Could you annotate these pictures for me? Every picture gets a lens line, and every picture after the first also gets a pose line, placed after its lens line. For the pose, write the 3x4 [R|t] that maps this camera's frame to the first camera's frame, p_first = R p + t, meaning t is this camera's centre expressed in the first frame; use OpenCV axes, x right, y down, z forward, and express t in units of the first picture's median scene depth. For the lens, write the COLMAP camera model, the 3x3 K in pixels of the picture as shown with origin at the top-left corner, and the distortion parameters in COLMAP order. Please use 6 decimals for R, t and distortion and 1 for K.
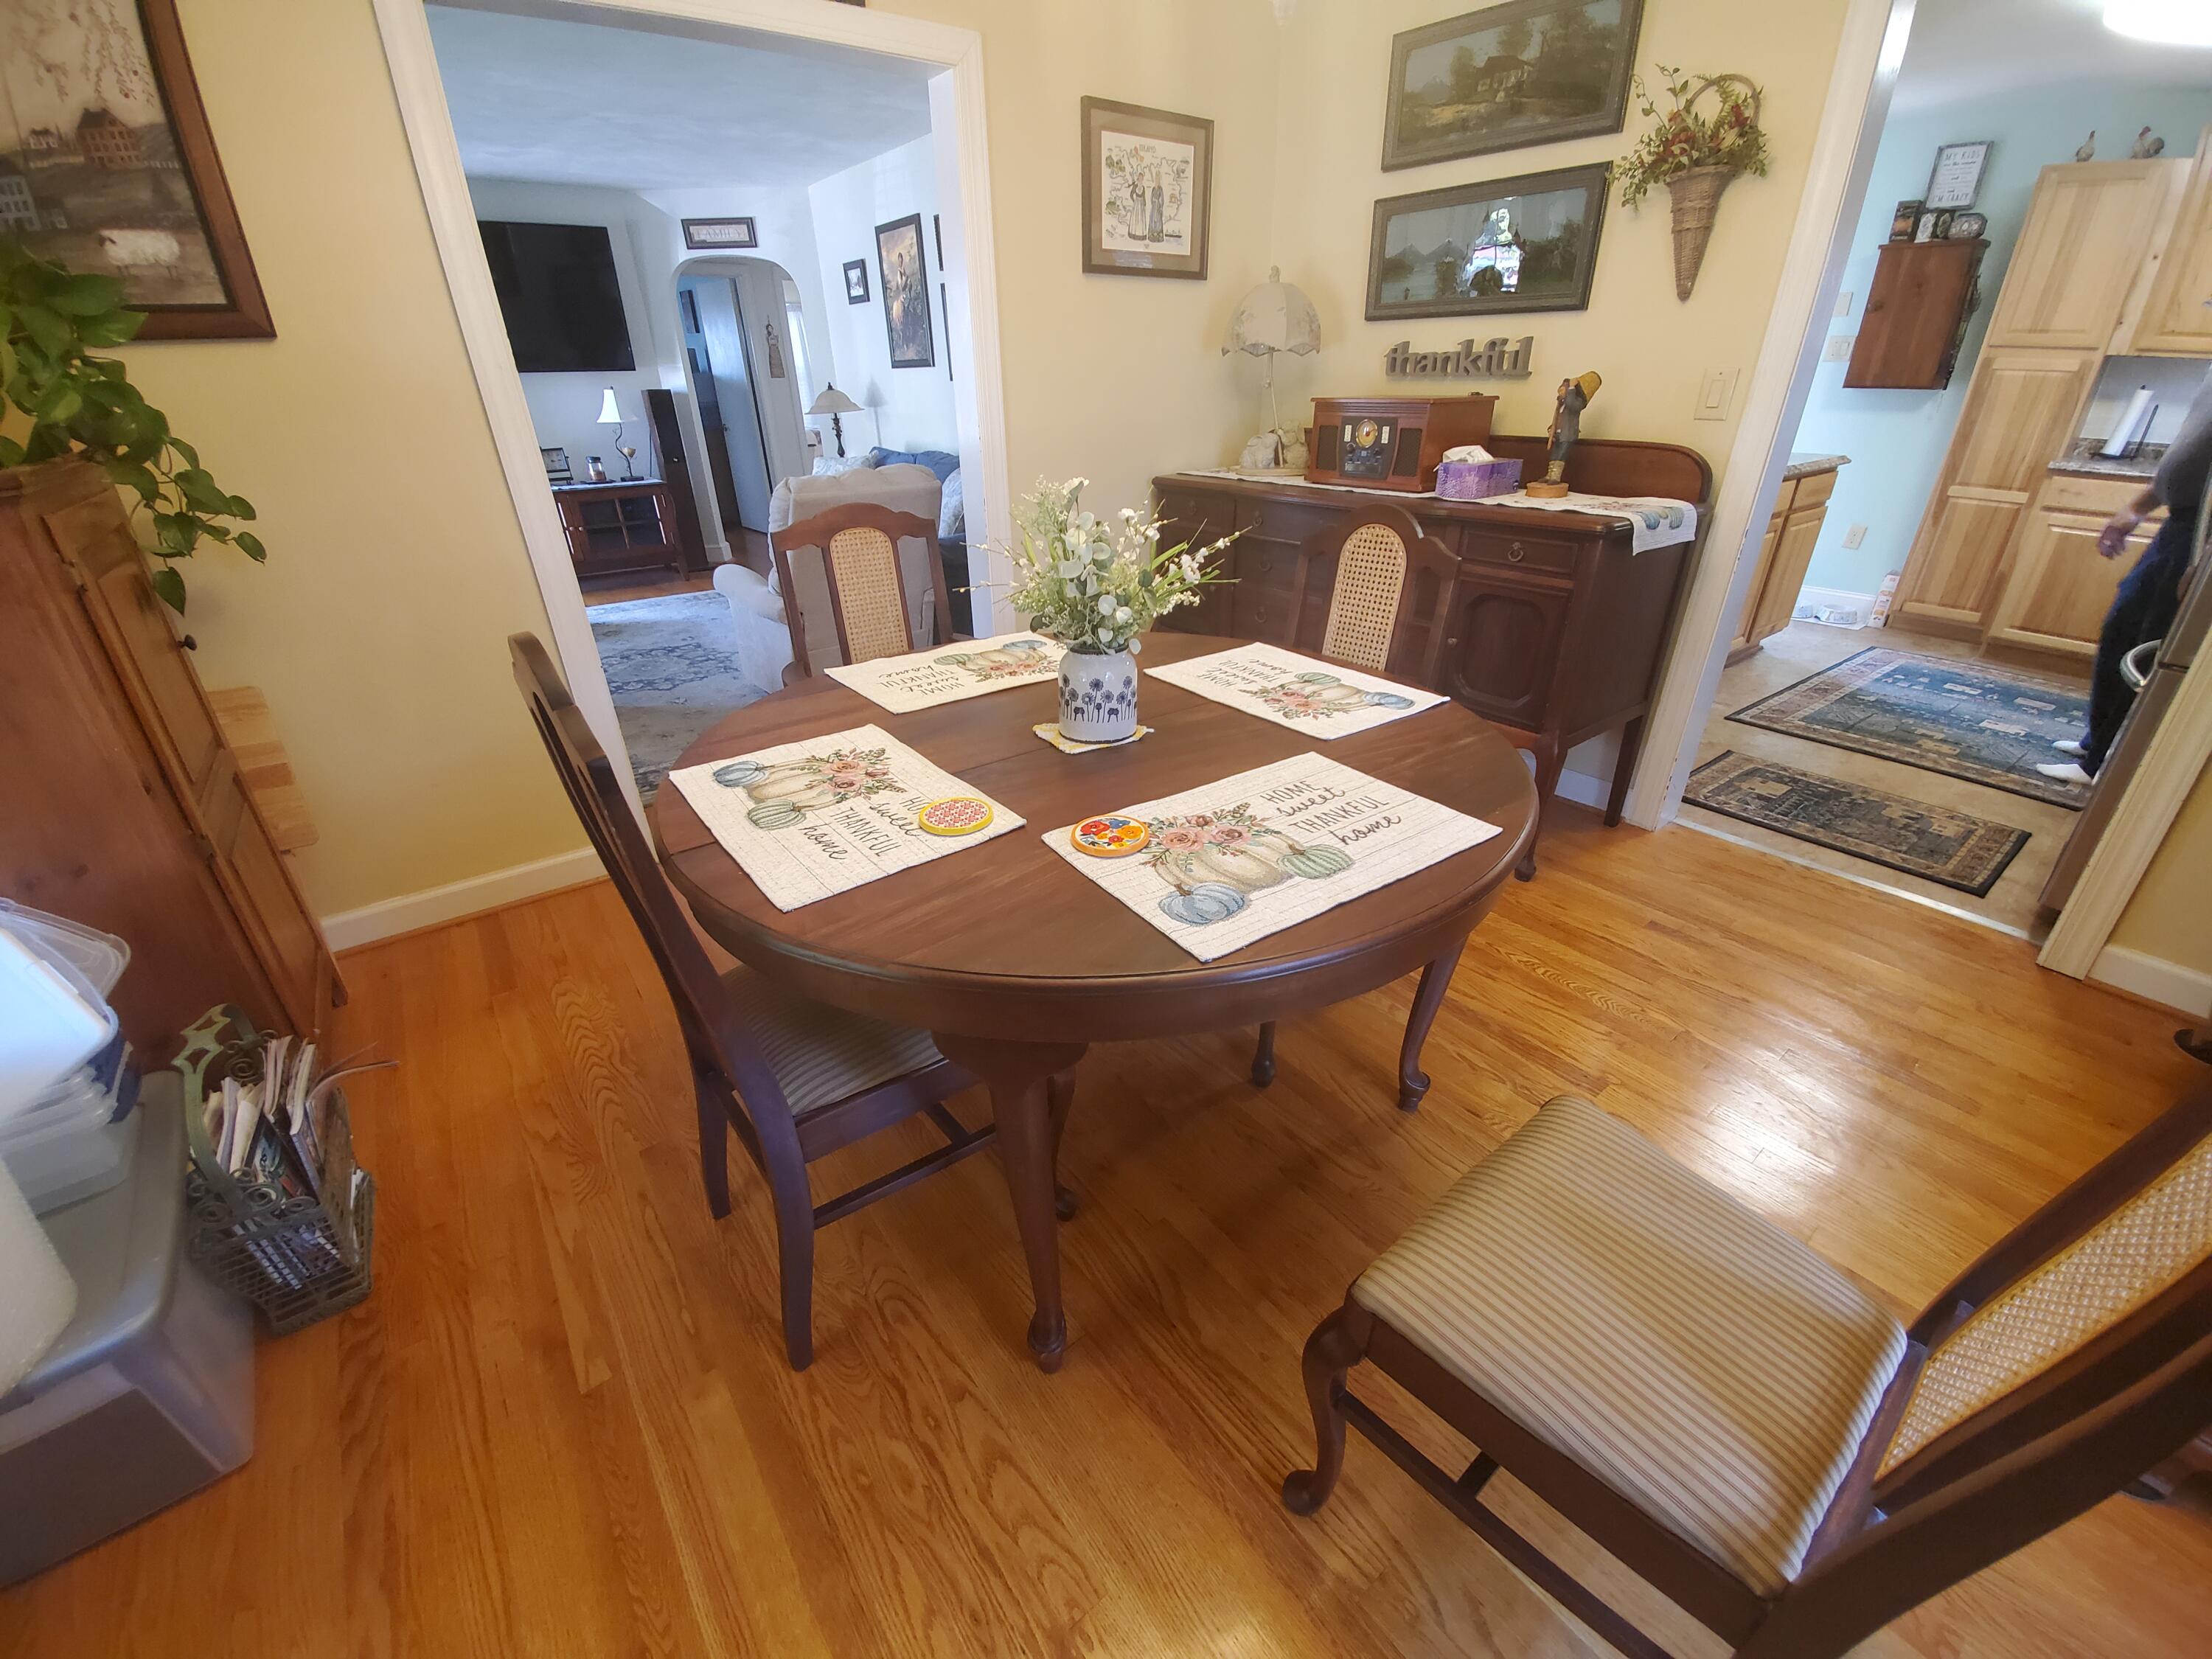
lens RADIAL K [[886.6, 0, 1087.8], [0, 886.6, 823.2], [0, 0, 1]] dist [-0.015992, -0.005843]
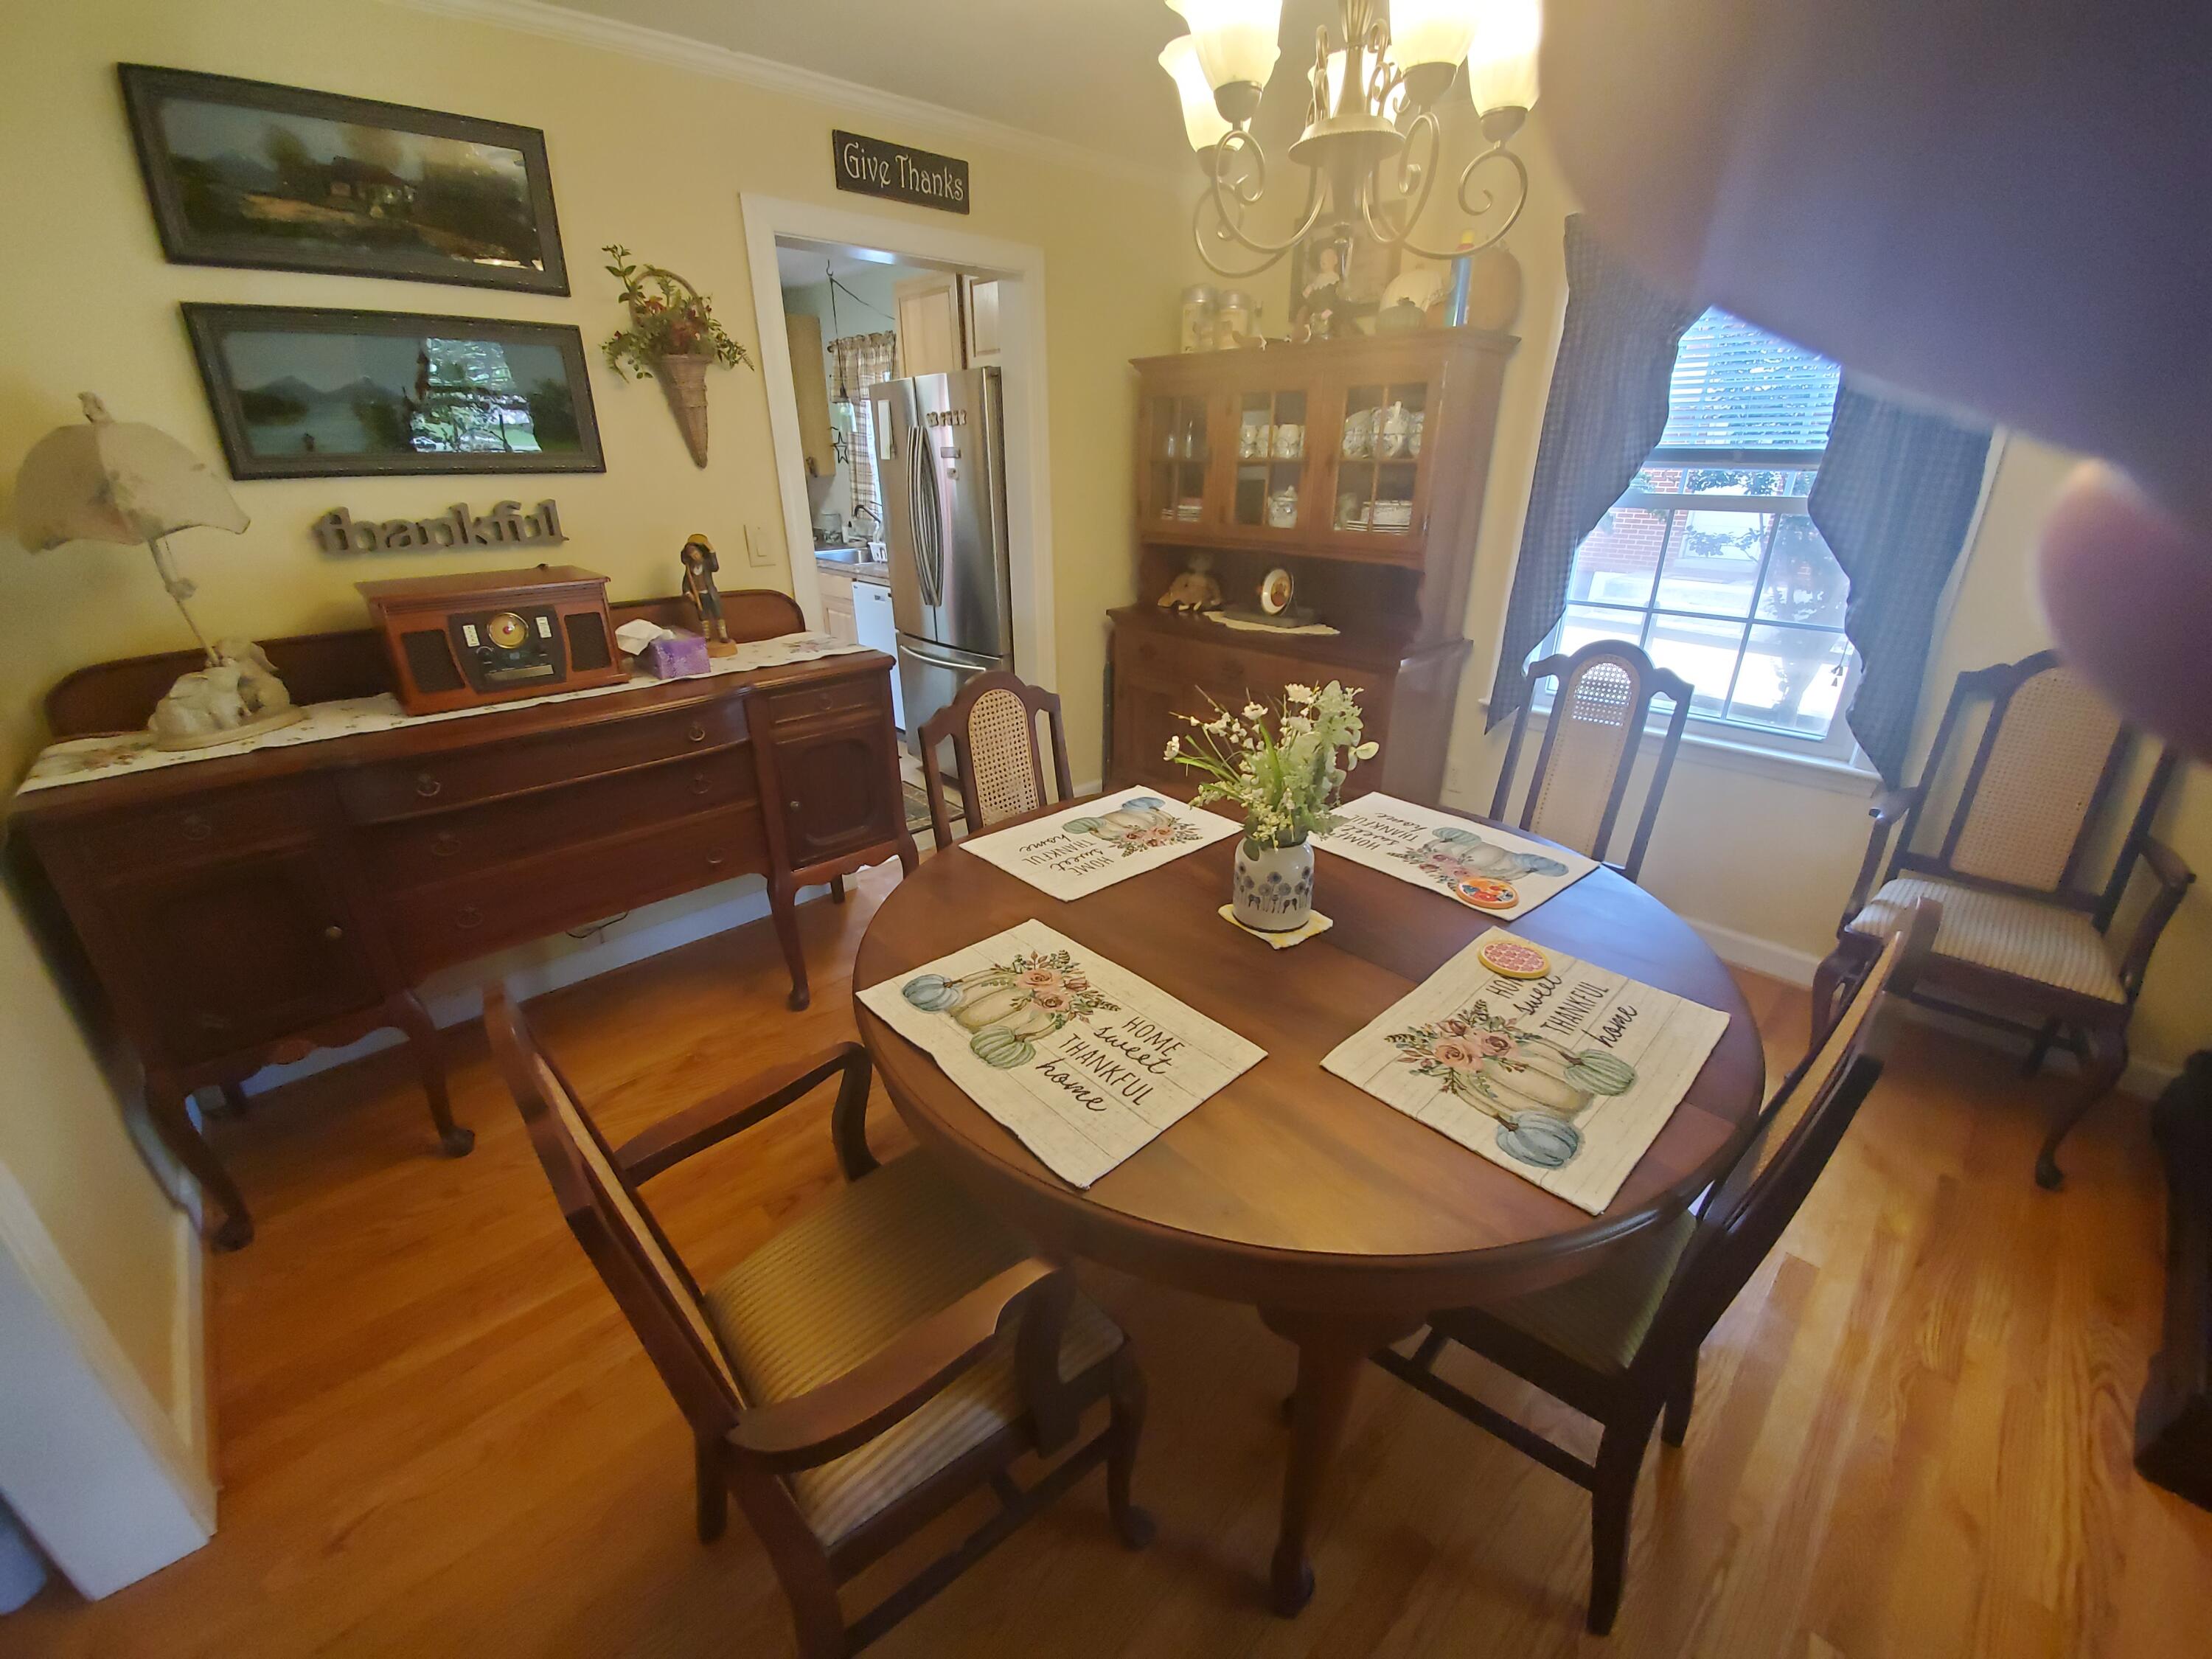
lens RADIAL K [[886.6, 0, 1103.6], [0, 886.6, 821.1], [0, 0, 1]] dist [-0.015992, -0.005843]
pose [[-0.122884, -0.358111, 0.925557, -0.485342], [0.453177, 0.809465, 0.373360, -0.368208], [-0.882910, 0.465321, 0.062817, 0.600770]]
